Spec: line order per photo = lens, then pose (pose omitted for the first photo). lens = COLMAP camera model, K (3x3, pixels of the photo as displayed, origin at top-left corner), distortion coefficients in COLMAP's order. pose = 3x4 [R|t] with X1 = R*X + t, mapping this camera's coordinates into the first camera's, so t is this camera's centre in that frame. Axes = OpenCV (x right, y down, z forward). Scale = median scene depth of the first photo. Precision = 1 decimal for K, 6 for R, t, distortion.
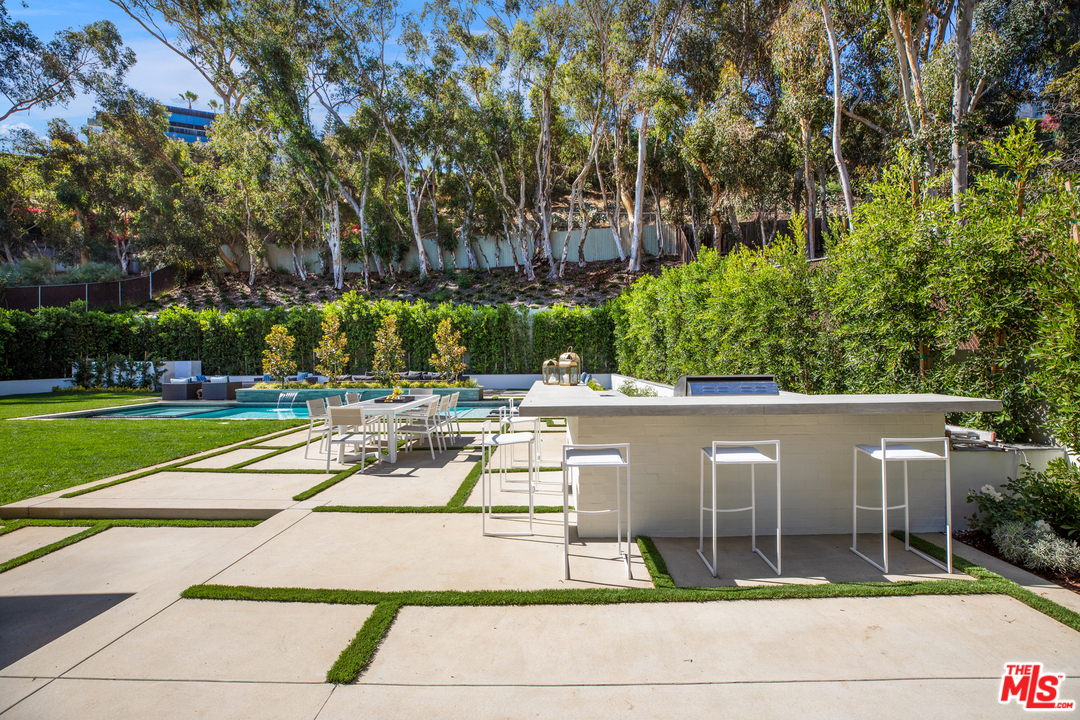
lens RADIAL K [[469.0, 0, 537.9], [0, 469.0, 362.6], [0, 0, 1]] dist [-0.004687, 0.000034]
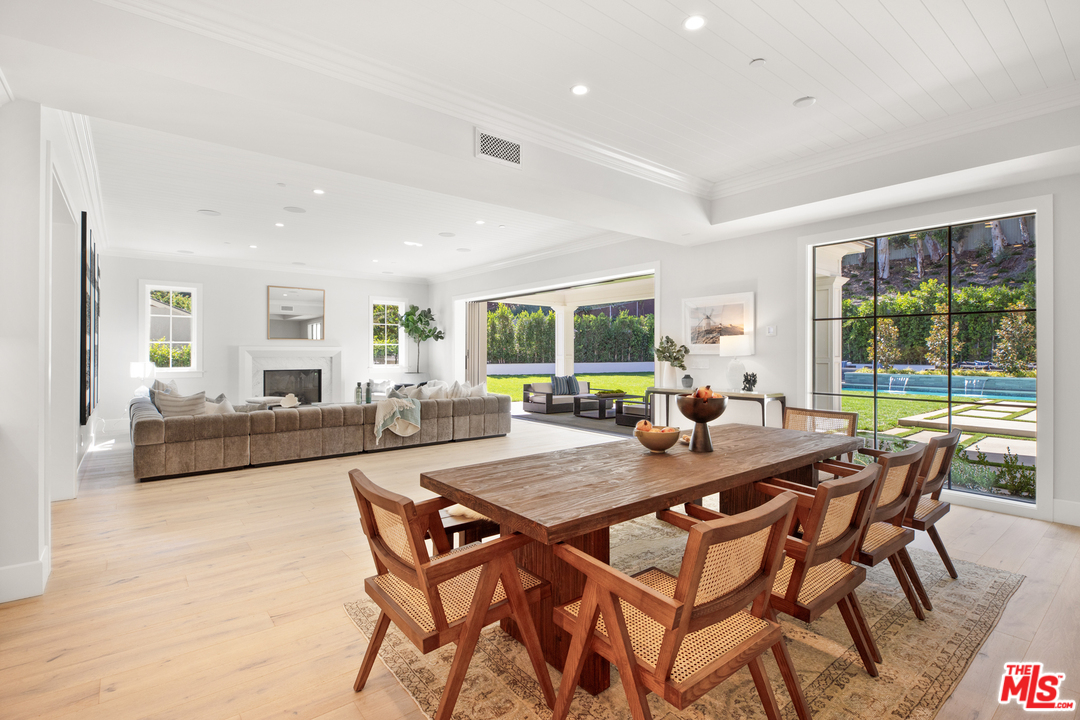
lens RADIAL K [[508.2, 0, 533.2], [0, 508.2, 350.8], [0, 0, 1]] dist [-0.003823, -0.002346]
pose [[0.654581, 0.008008, -0.755949, -0.125303], [-0.016625, 0.999855, -0.003803, 0.013687], [0.755809, 0.015057, 0.654619, -0.310097]]
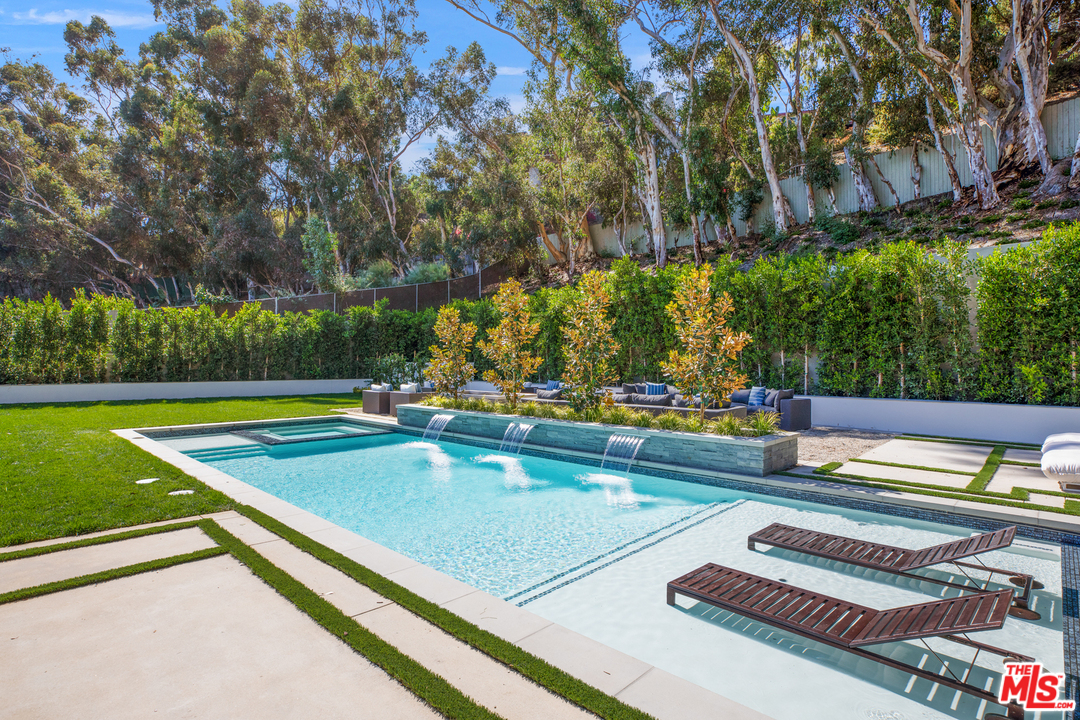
lens RADIAL K [[549.9, 0, 542.0], [0, 549.9, 352.2], [0, 0, 1]] dist [-0.023666, 0.004544]
pose [[0.742487, -0.001765, -0.669858, 0.019910], [-0.018715, 0.999552, -0.023378, -0.001106], [0.669599, 0.029894, 0.742121, 0.329077]]
